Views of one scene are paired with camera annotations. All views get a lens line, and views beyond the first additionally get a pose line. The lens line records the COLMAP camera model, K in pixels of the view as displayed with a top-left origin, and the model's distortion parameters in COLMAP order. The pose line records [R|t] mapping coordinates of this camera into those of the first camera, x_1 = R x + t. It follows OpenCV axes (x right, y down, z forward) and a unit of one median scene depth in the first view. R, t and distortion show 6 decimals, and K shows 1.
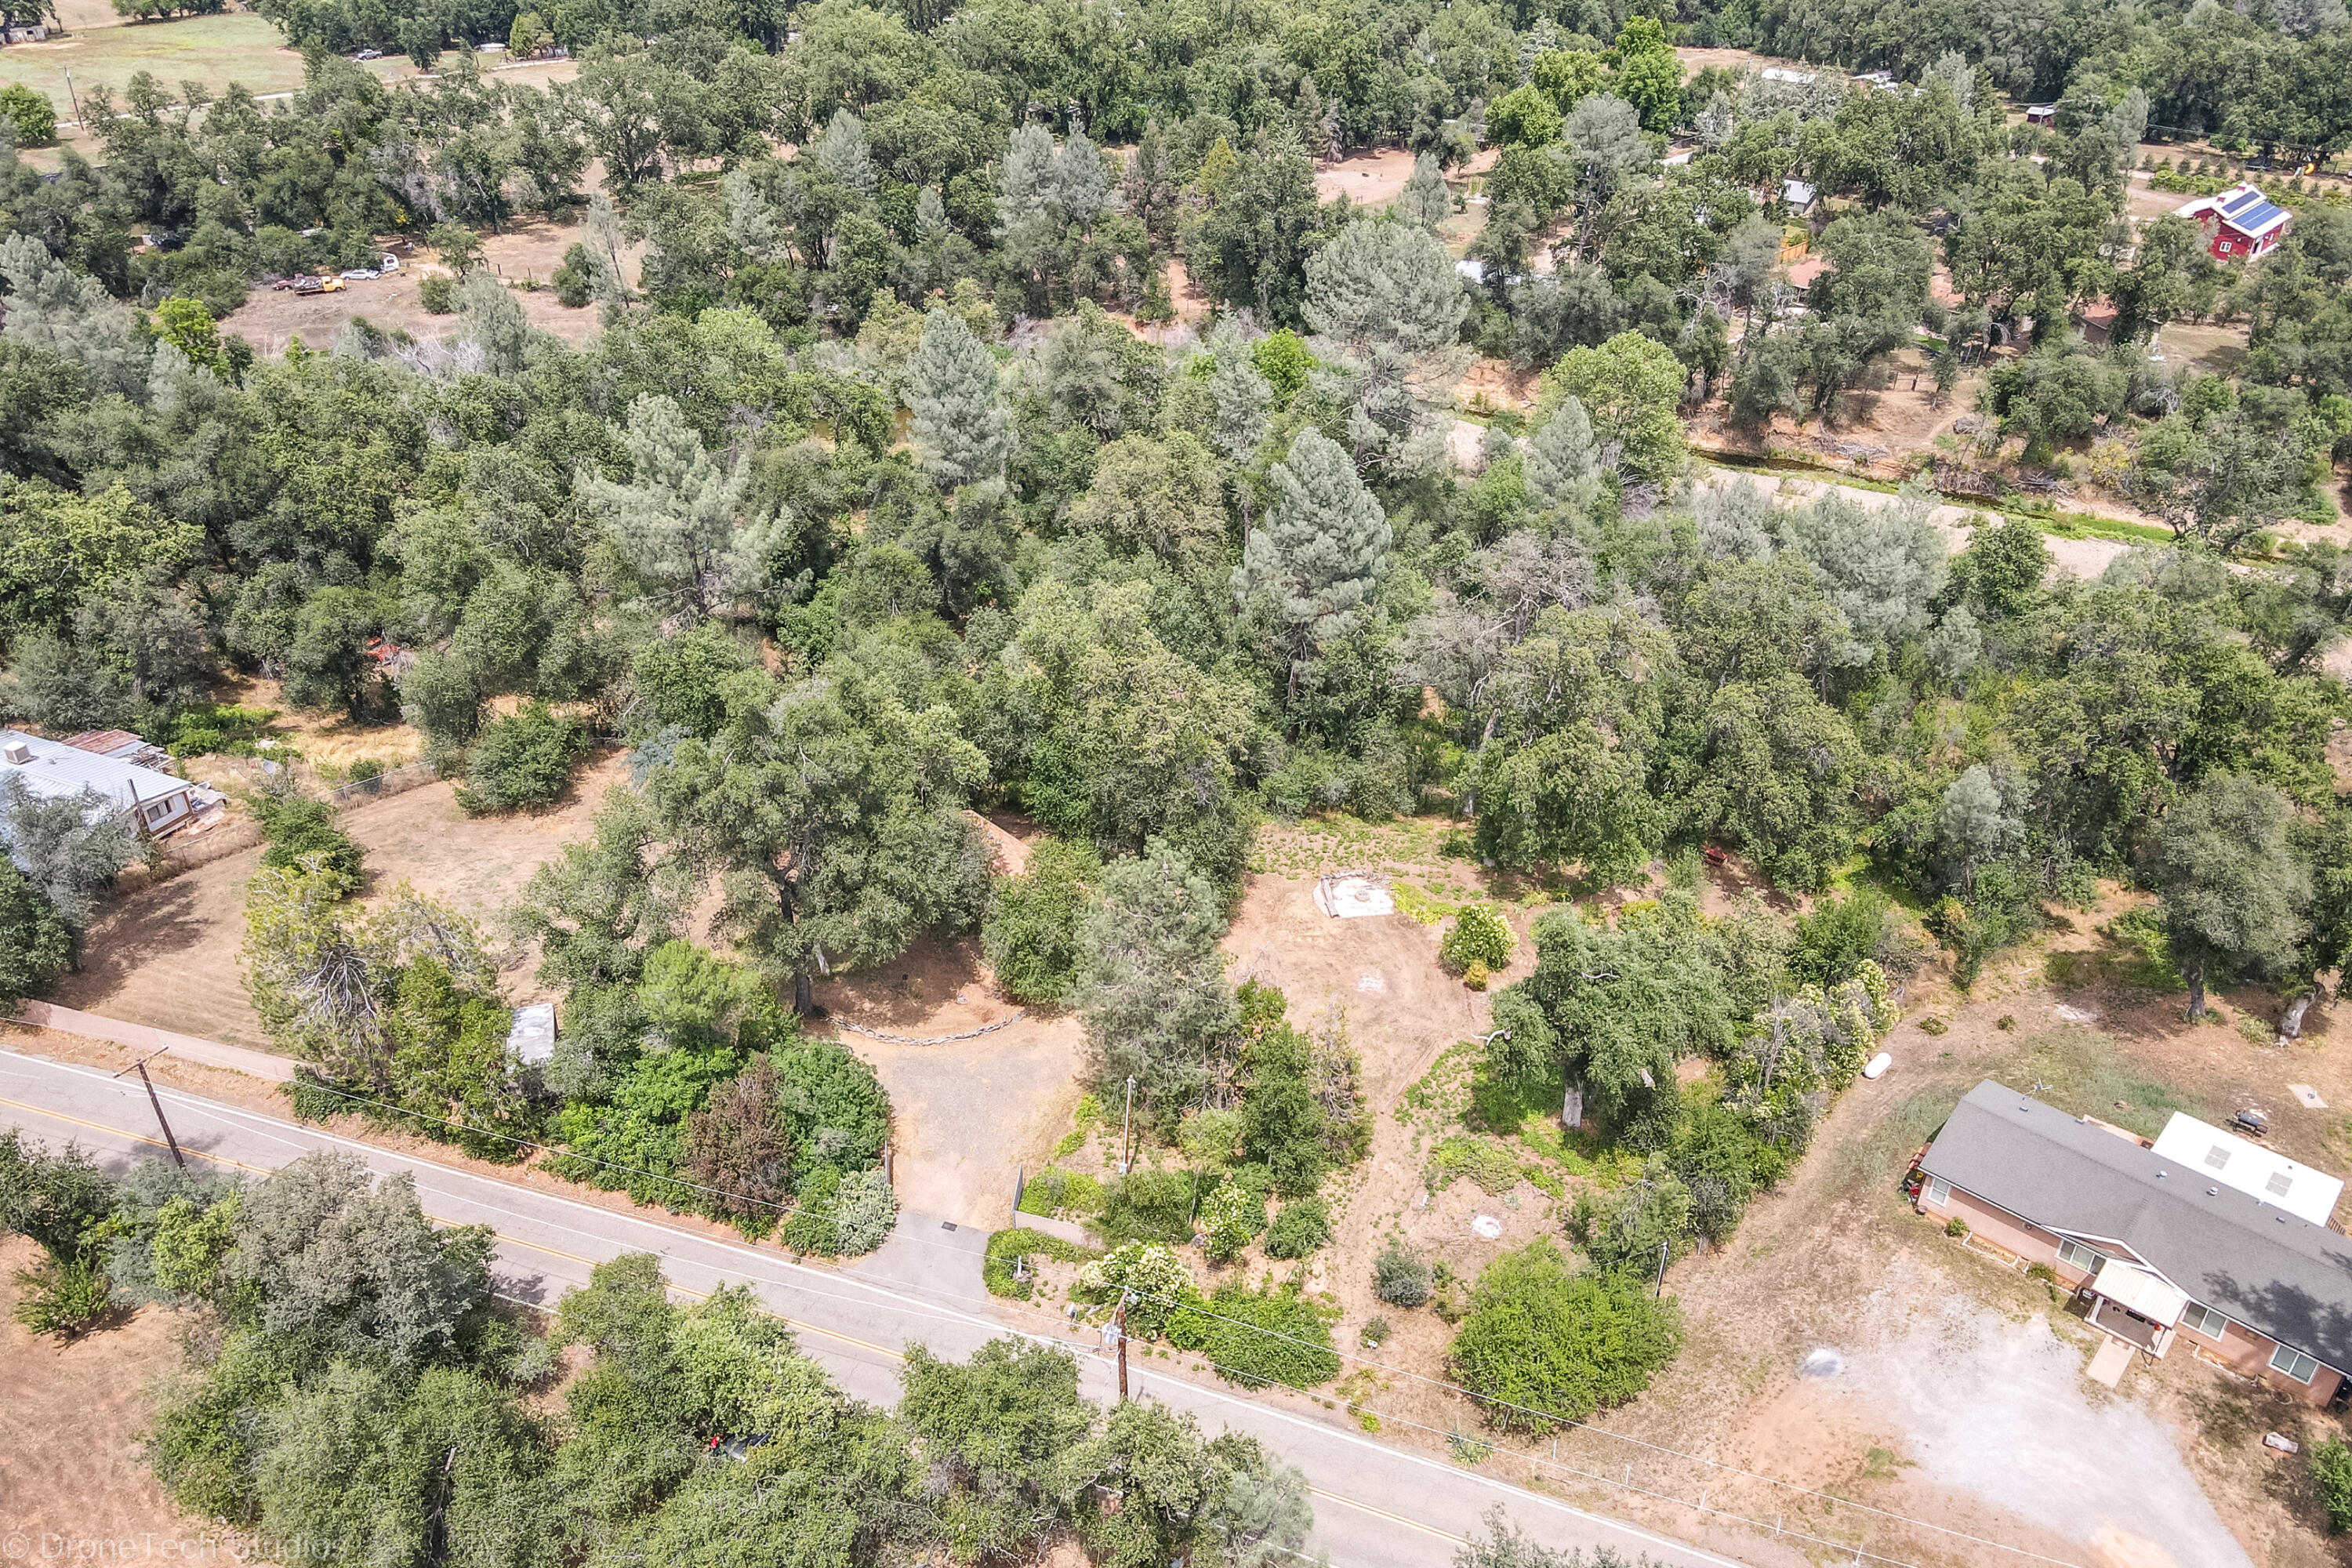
lens RADIAL K [[1704.4, 0, 1163.8], [0, 1704.4, 809.1], [0, 0, 1]] dist [-0.000791, 0.025120]
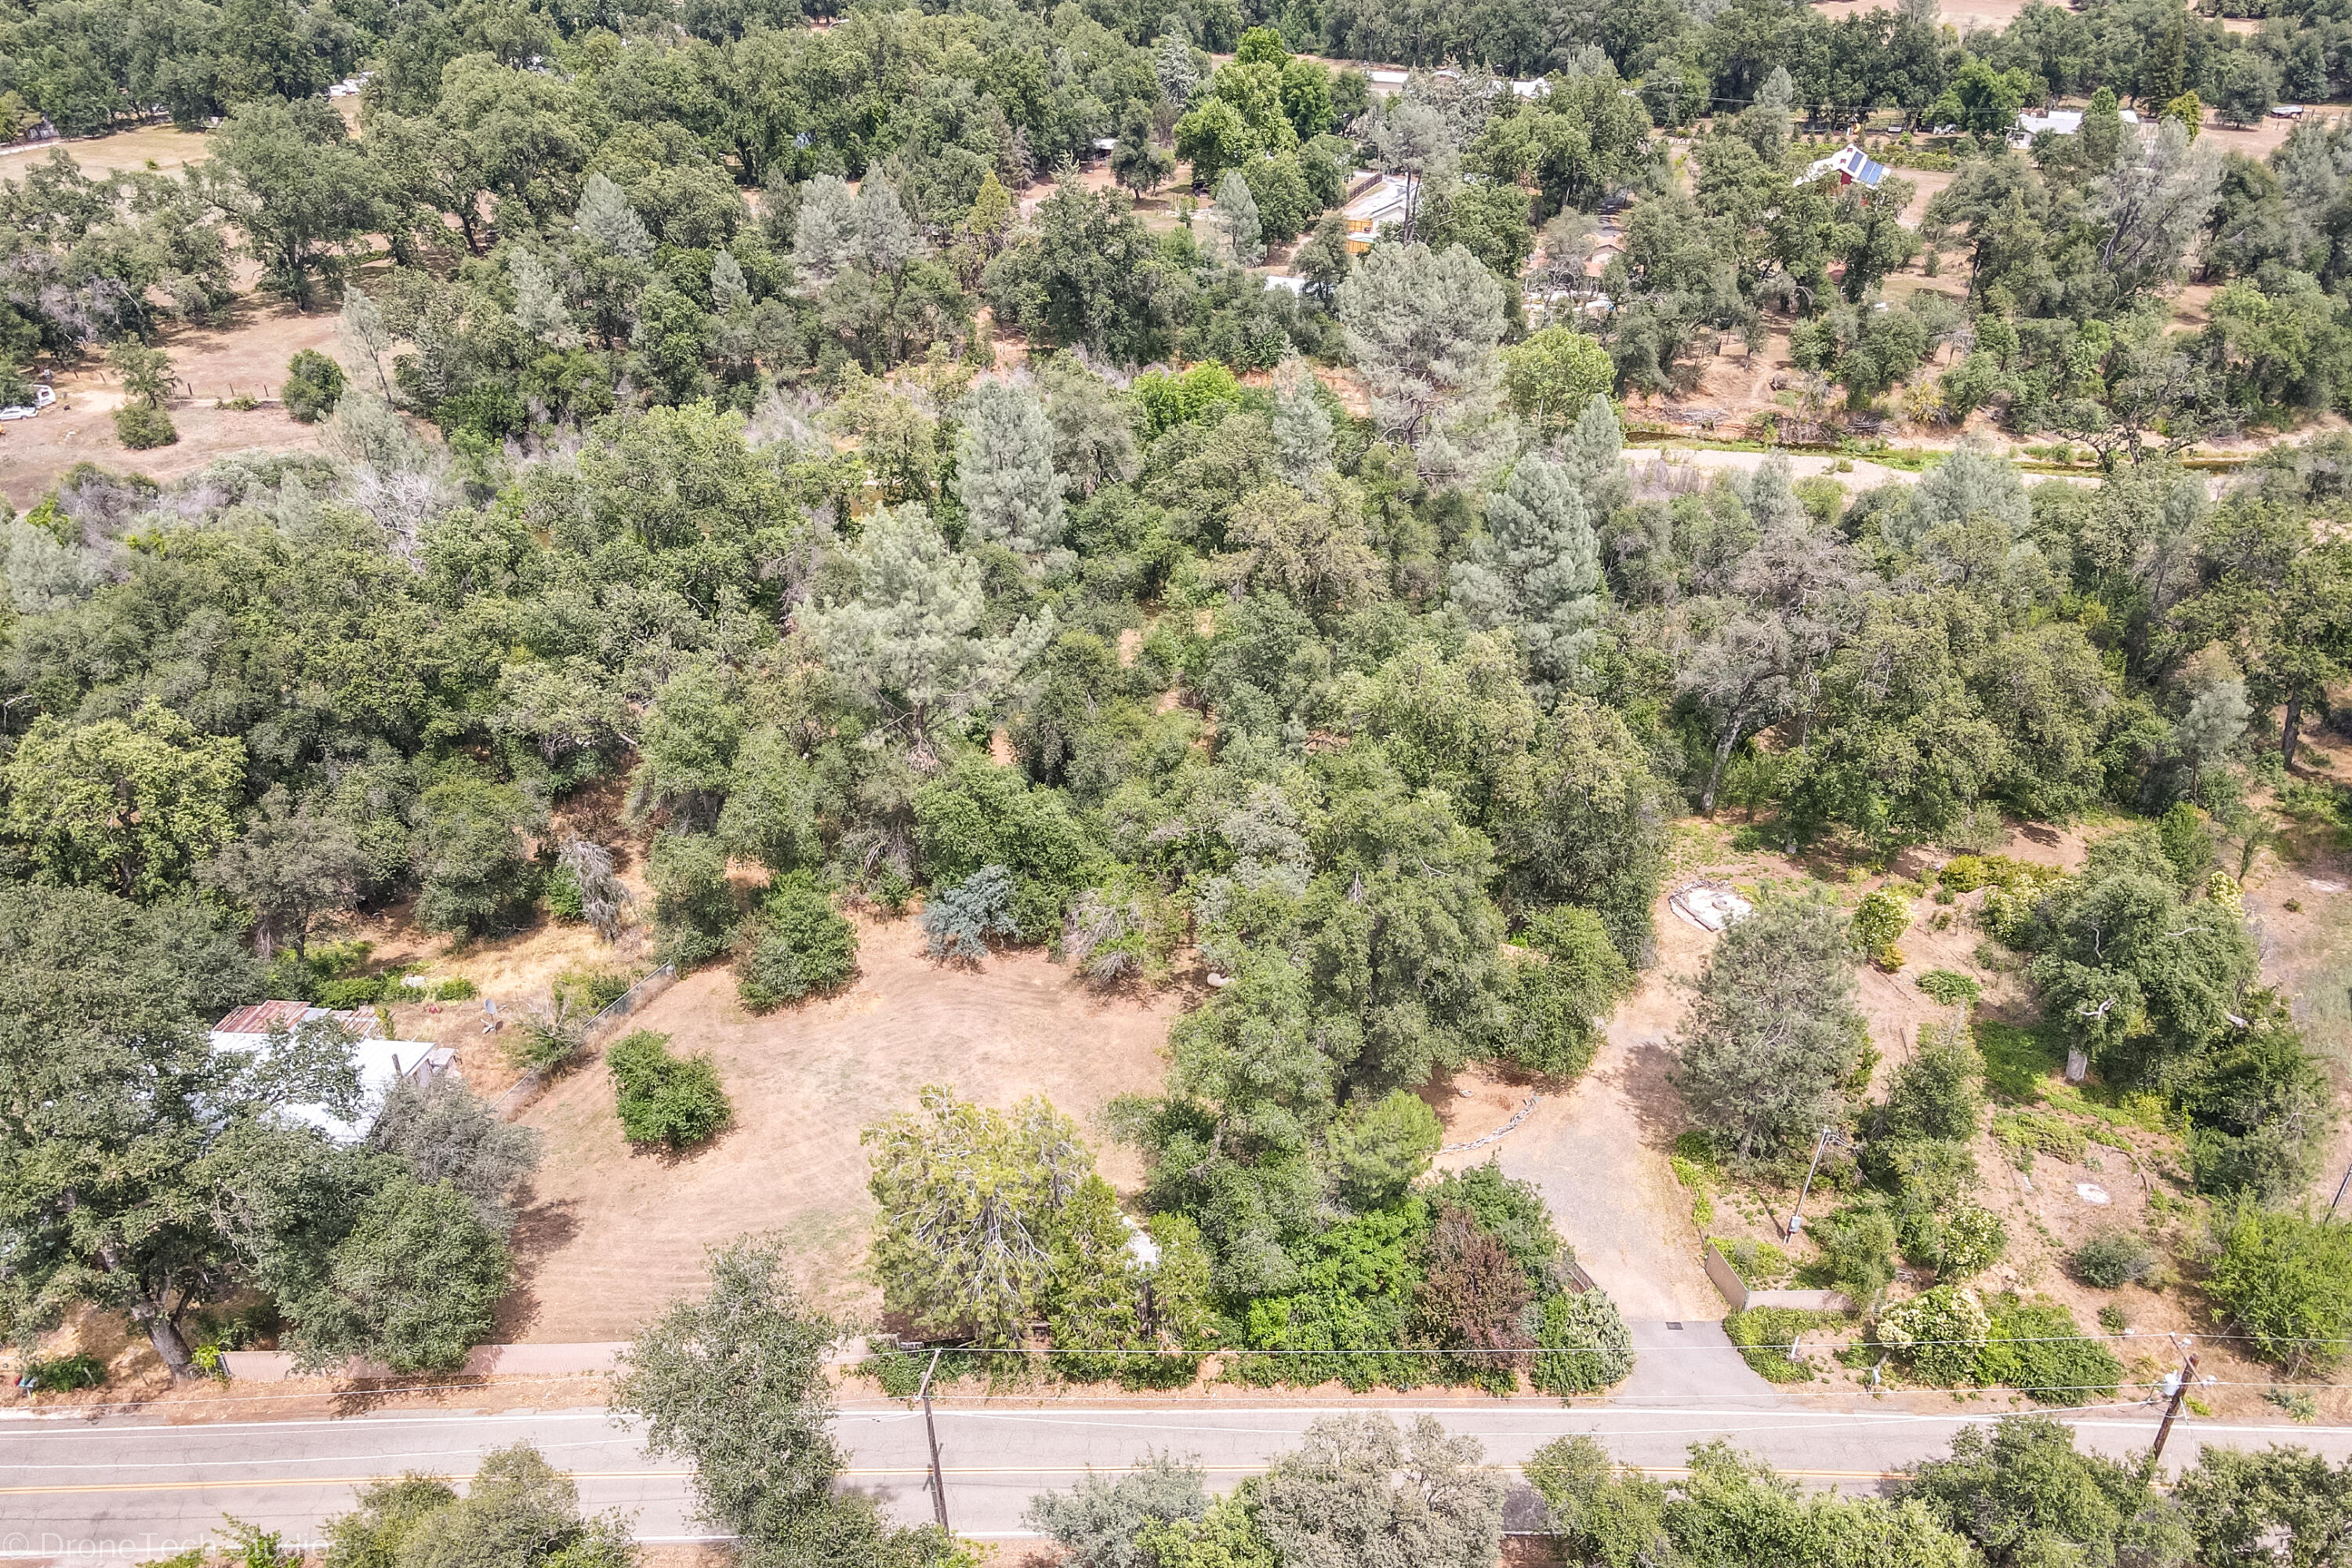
lens RADIAL K [[1726.4, 0, 1153.9], [0, 1726.4, 789.2], [0, 0, 1]] dist [0.038381, -0.041040]
pose [[0.945913, -0.172983, 0.274454, -0.231734], [0.179866, 0.983691, 0.000085, -0.037742], [-0.269993, 0.049285, 0.961600, 0.052445]]
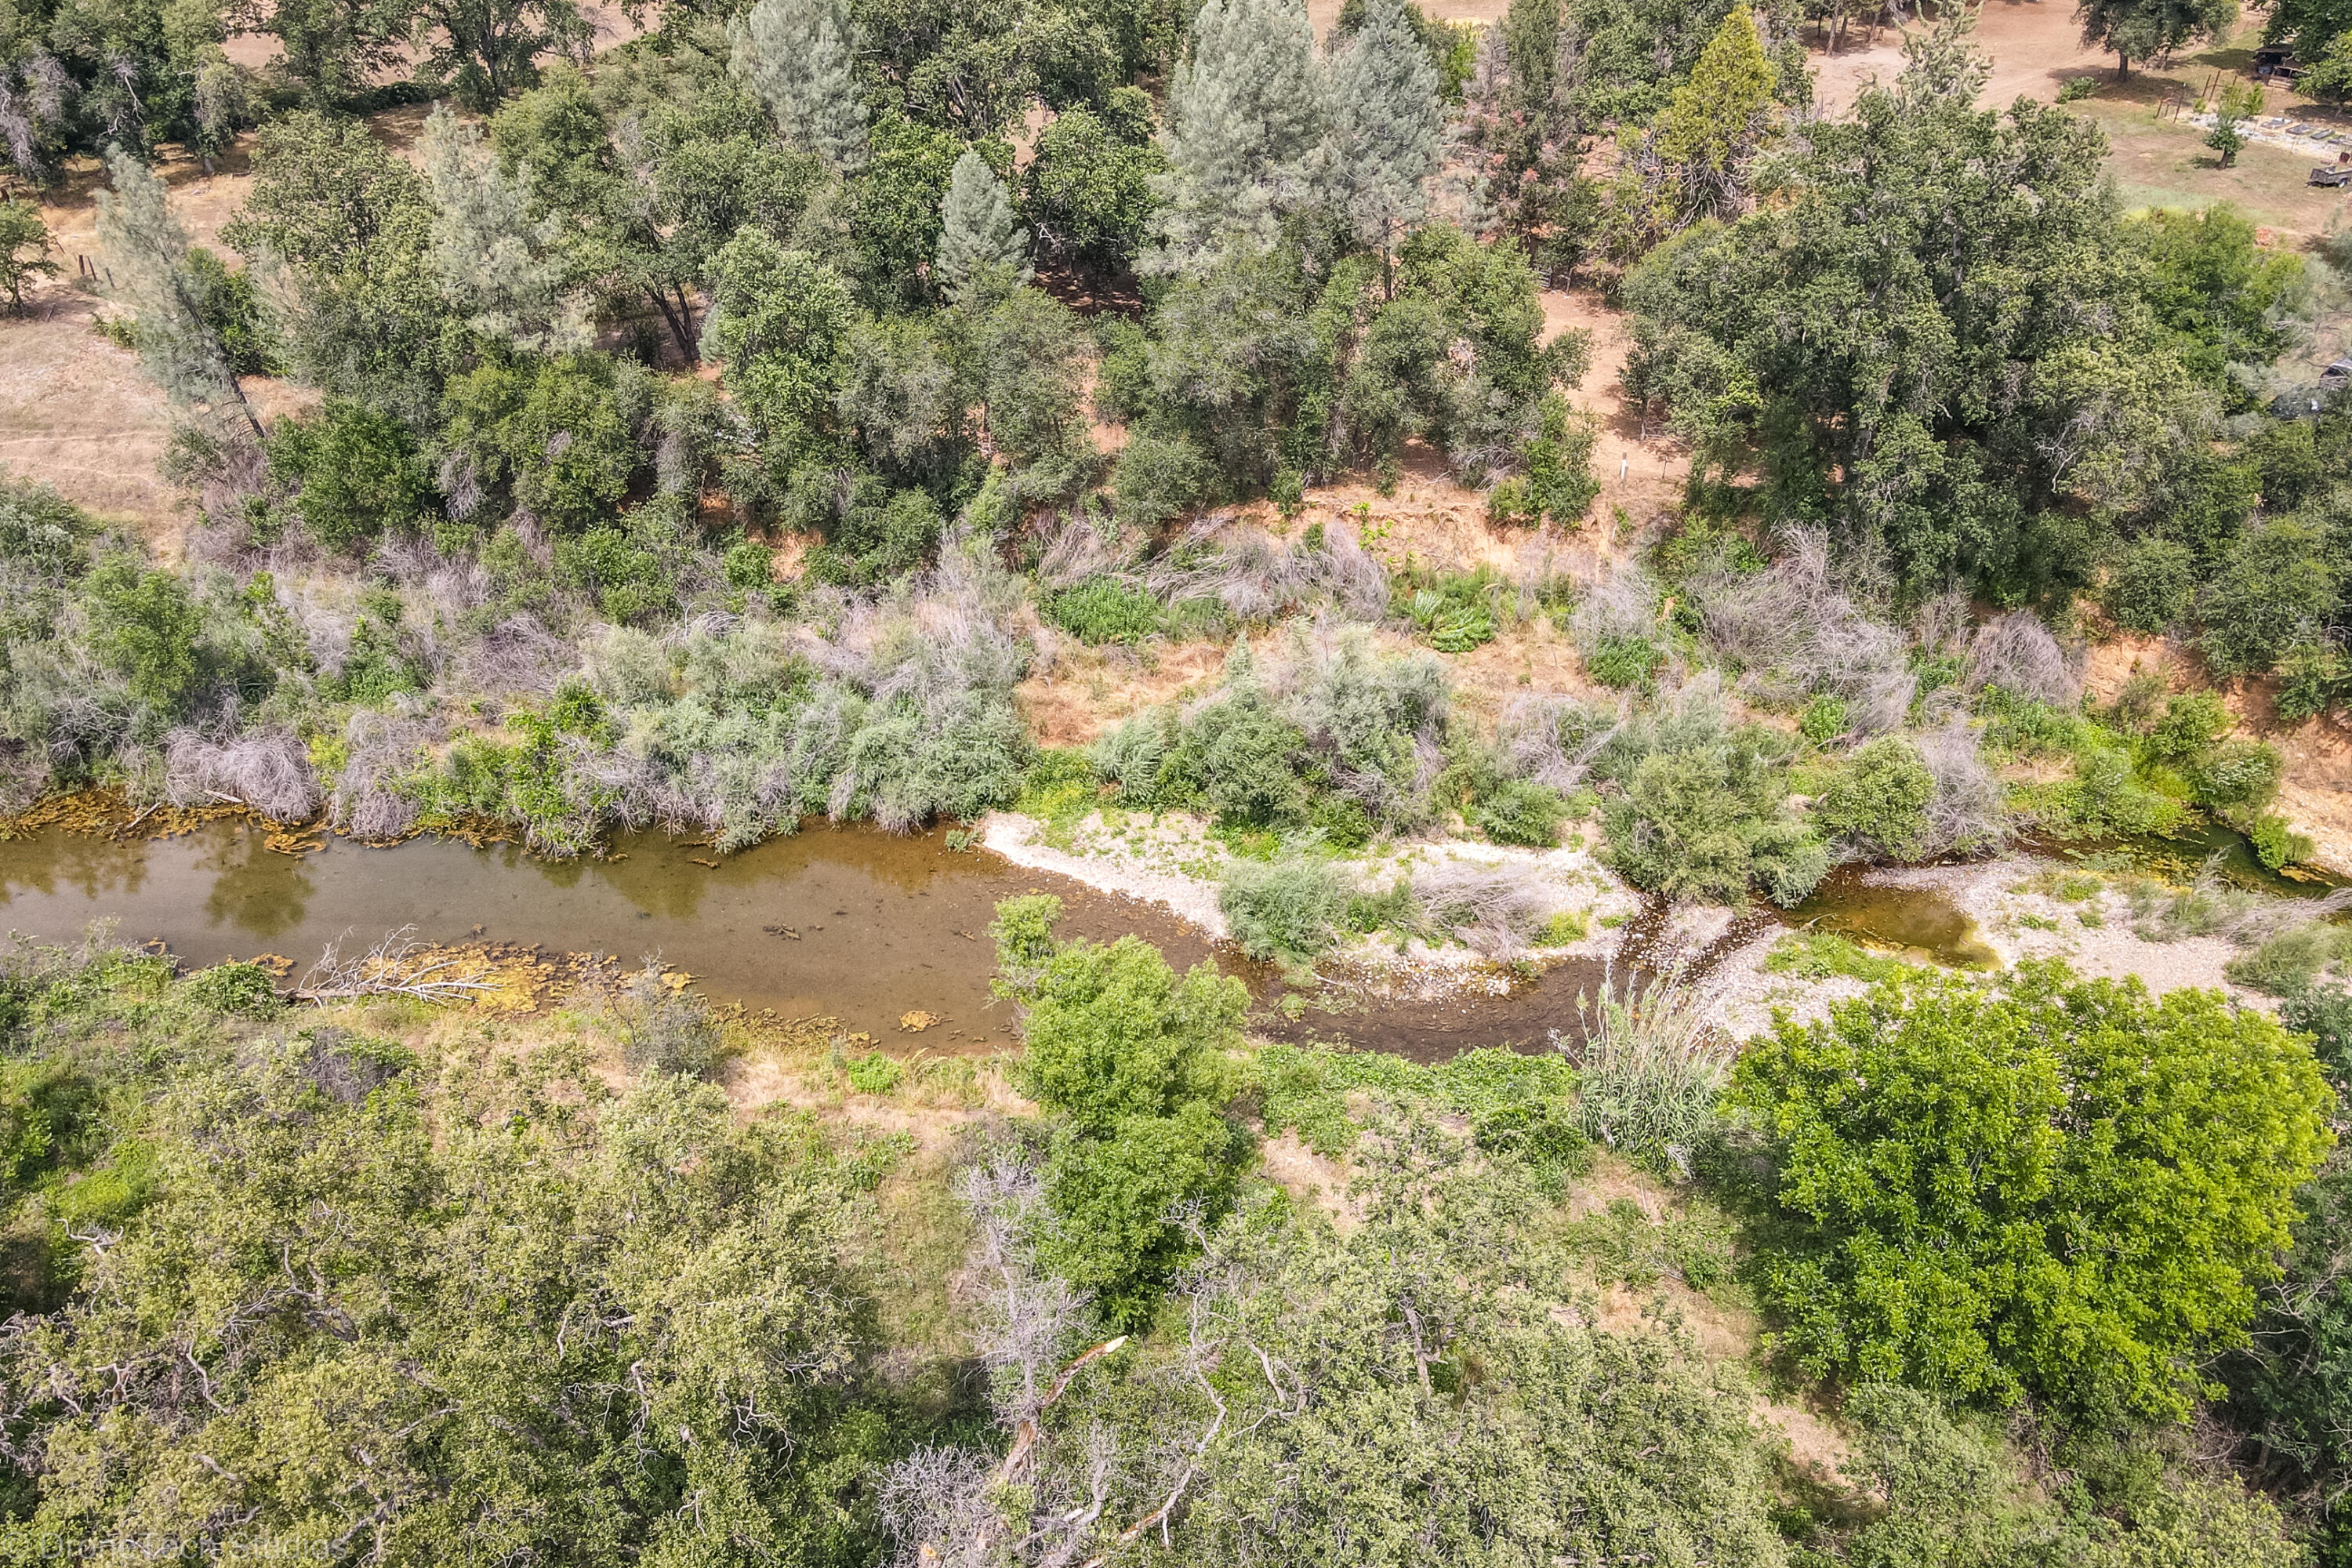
lens RADIAL K [[1703.3, 0, 1176.1], [0, 1703.3, 746.2], [0, 0, 1]] dist [-0.000050, 0.019179]
pose [[0.987417, 0.077006, -0.138124, -0.032175], [-0.065571, 0.994177, 0.085518, -0.275691], [0.143905, -0.075385, 0.986716, 0.637638]]
